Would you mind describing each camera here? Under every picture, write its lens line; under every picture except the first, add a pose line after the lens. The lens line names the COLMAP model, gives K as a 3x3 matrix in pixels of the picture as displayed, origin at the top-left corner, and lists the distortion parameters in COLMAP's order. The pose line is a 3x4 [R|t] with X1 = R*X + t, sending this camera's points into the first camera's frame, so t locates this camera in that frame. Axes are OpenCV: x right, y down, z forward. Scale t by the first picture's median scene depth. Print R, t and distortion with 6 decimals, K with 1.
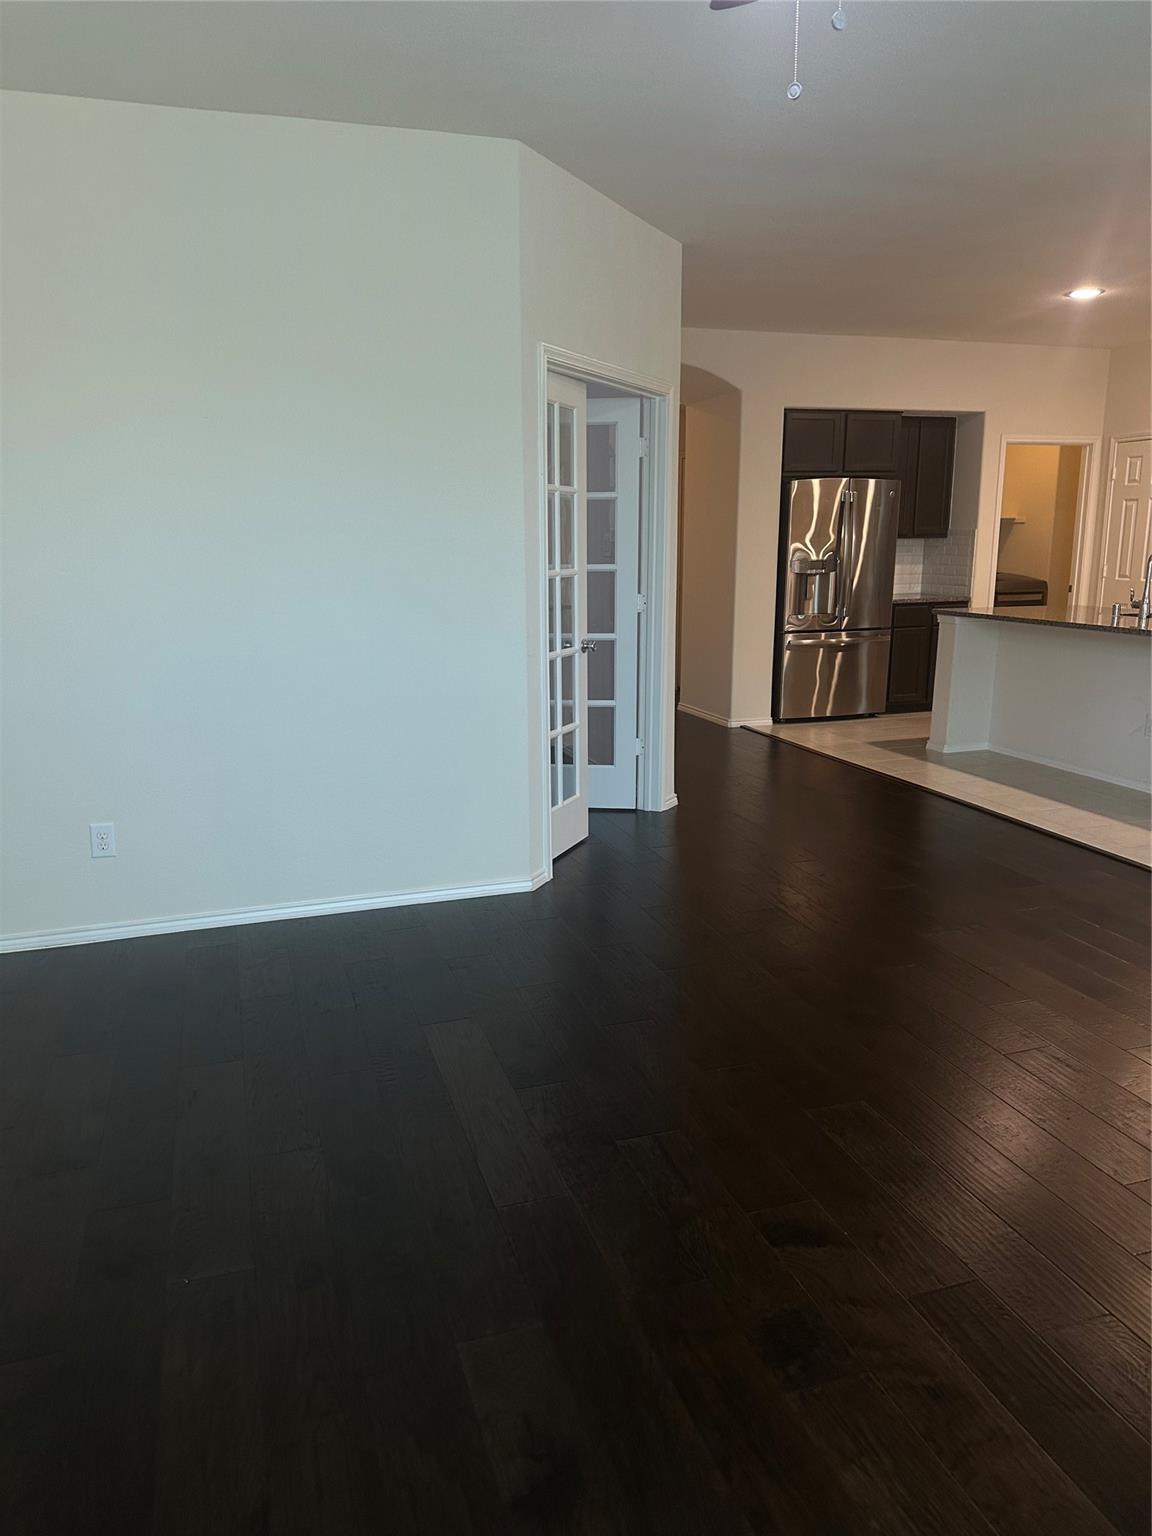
lens RADIAL K [[1075.2, 0, 579.2], [0, 1075.2, 779.3], [0, 0, 1]] dist [0.125616, -0.198007]
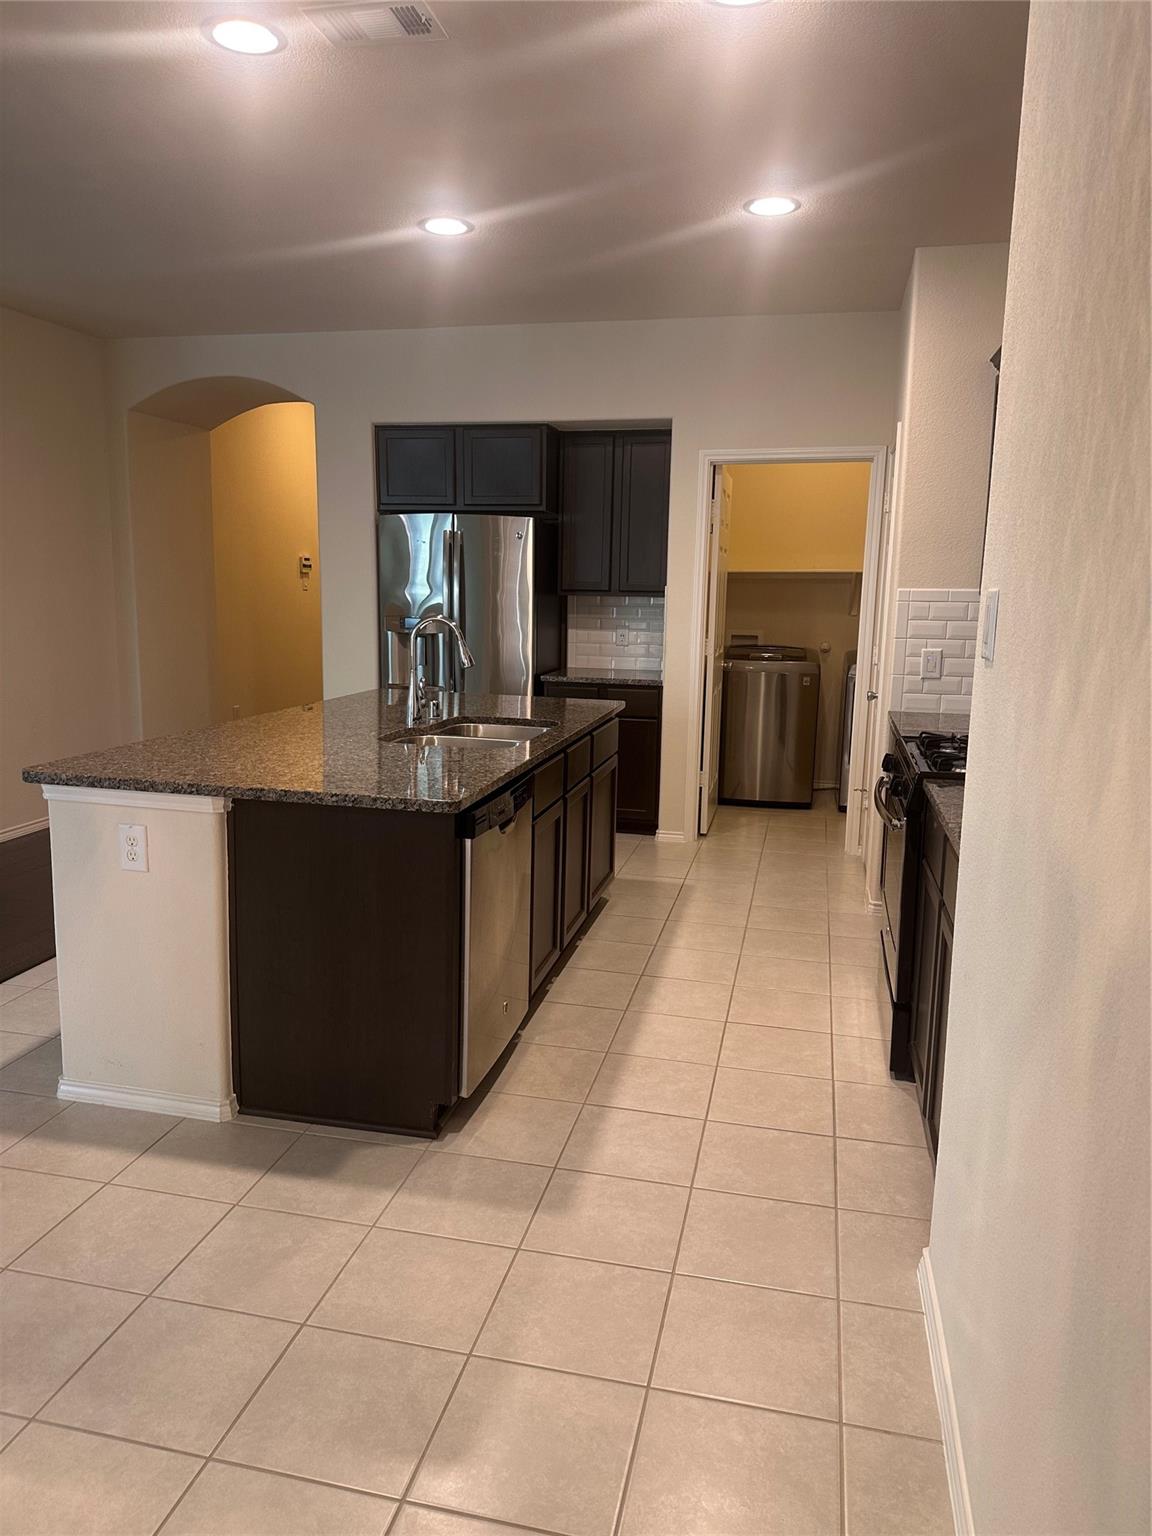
lens RADIAL K [[1075.2, 0, 579.2], [0, 1075.2, 779.3], [0, 0, 1]] dist [0.125616, -0.198007]
pose [[0.864993, 0.100320, -0.491654, 0.687713], [-0.123833, 0.992183, -0.015414, -0.088204], [0.486265, 0.074216, 0.870654, 0.382488]]
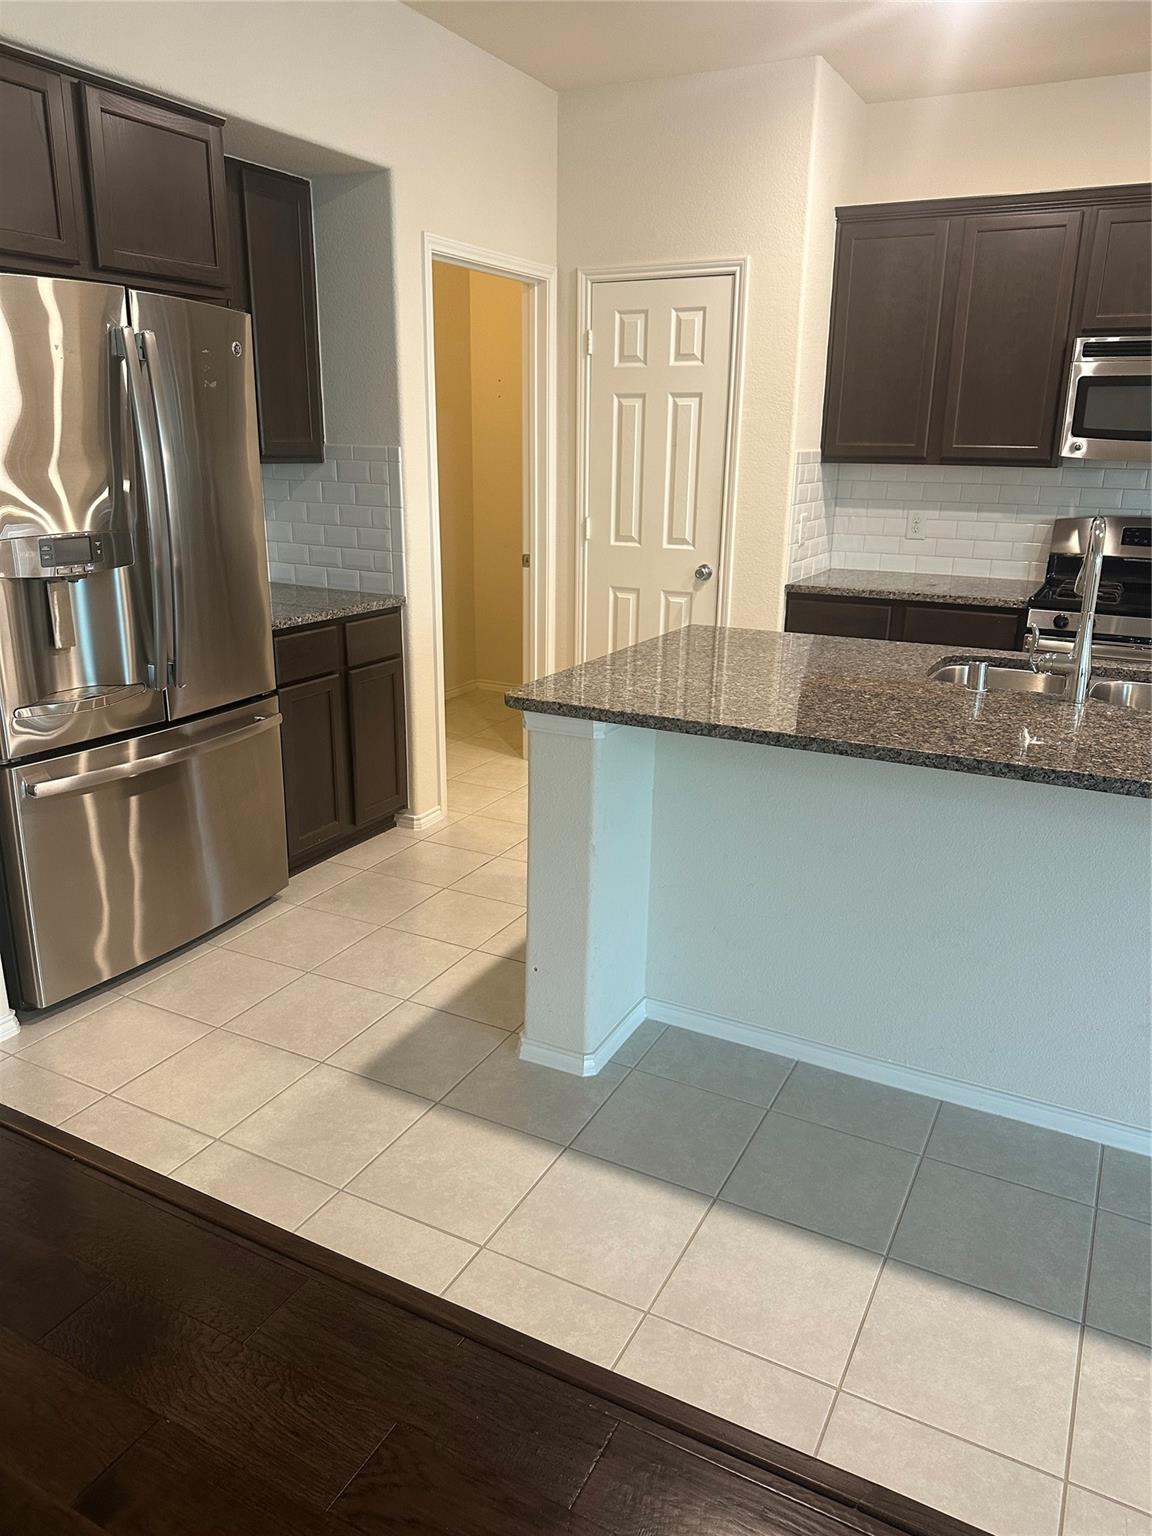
lens RADIAL K [[1091.0, 0, 569.7], [0, 1091.0, 781.9], [0, 0, 1]] dist [0.002699, -0.004282]
pose [[0.720709, -0.197341, 0.664557, 0.091061], [0.132882, 0.980177, 0.146955, -0.156071], [-0.680383, -0.017604, 0.732645, 0.643333]]
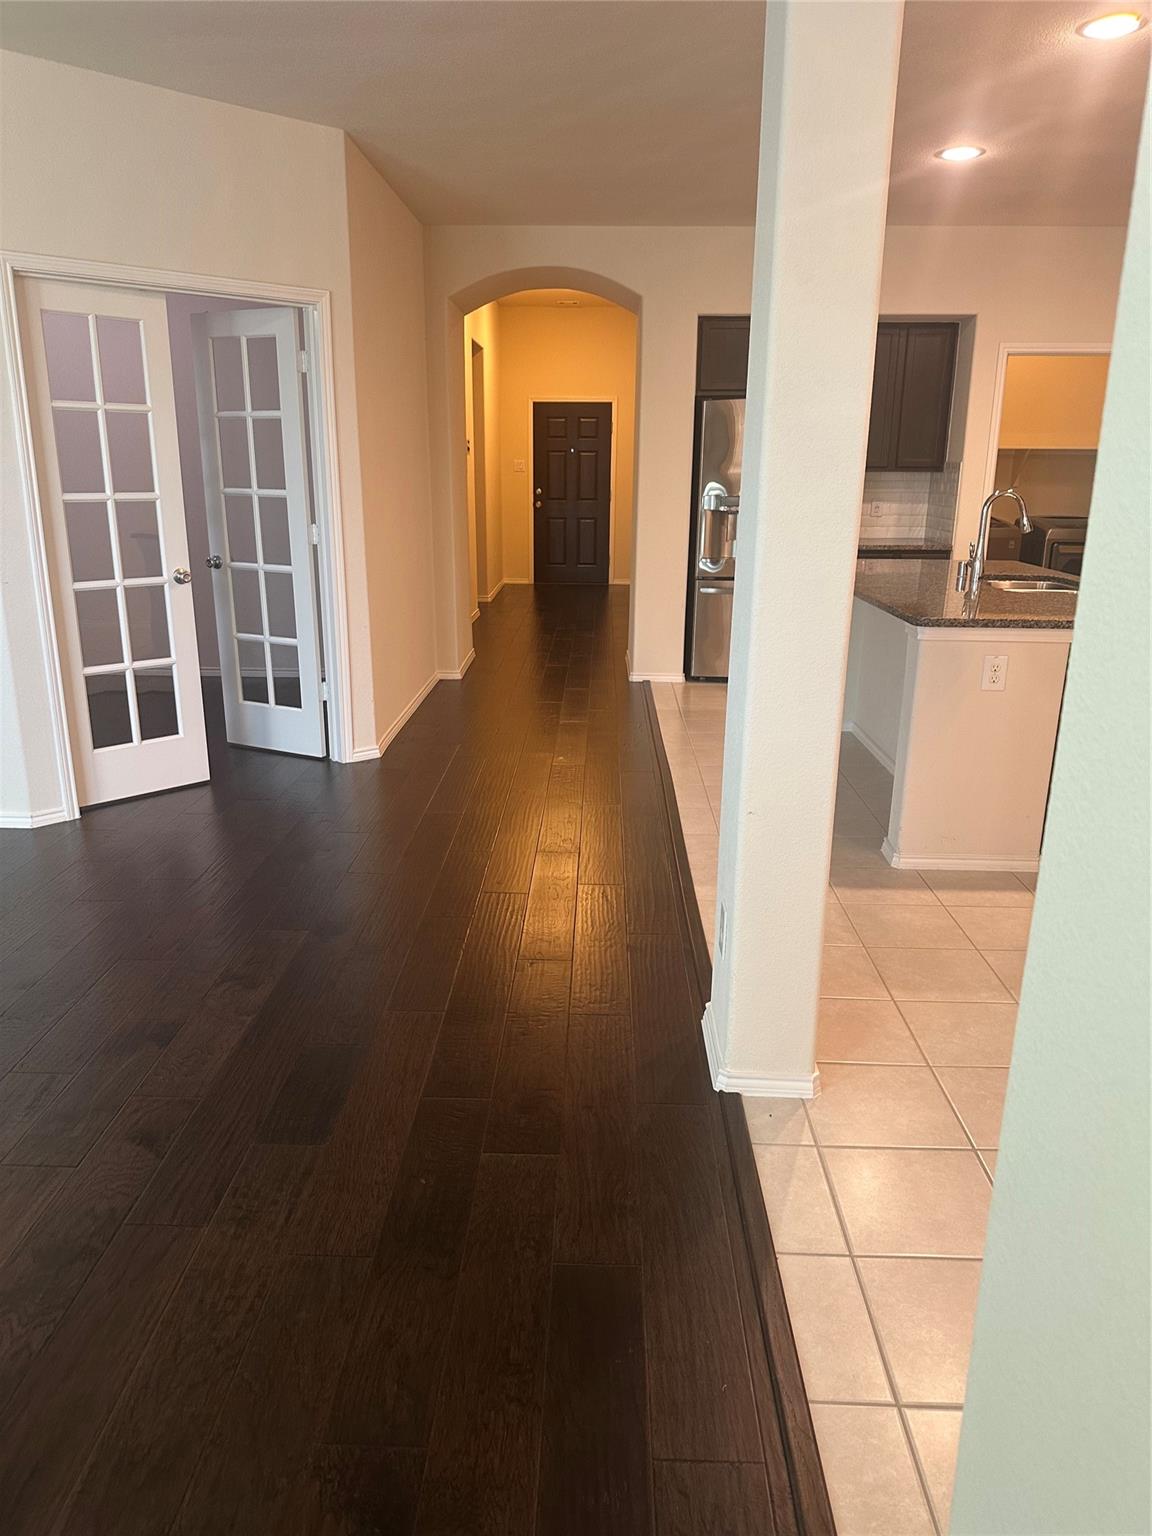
lens RADIAL K [[1075.2, 0, 579.2], [0, 1075.2, 779.3], [0, 0, 1]] dist [0.125616, -0.198007]
pose [[0.939379, 0.109149, -0.325045, 0.400865], [-0.088685, 0.993066, 0.077169, -0.032443], [0.331214, -0.043664, 0.942545, 0.132088]]
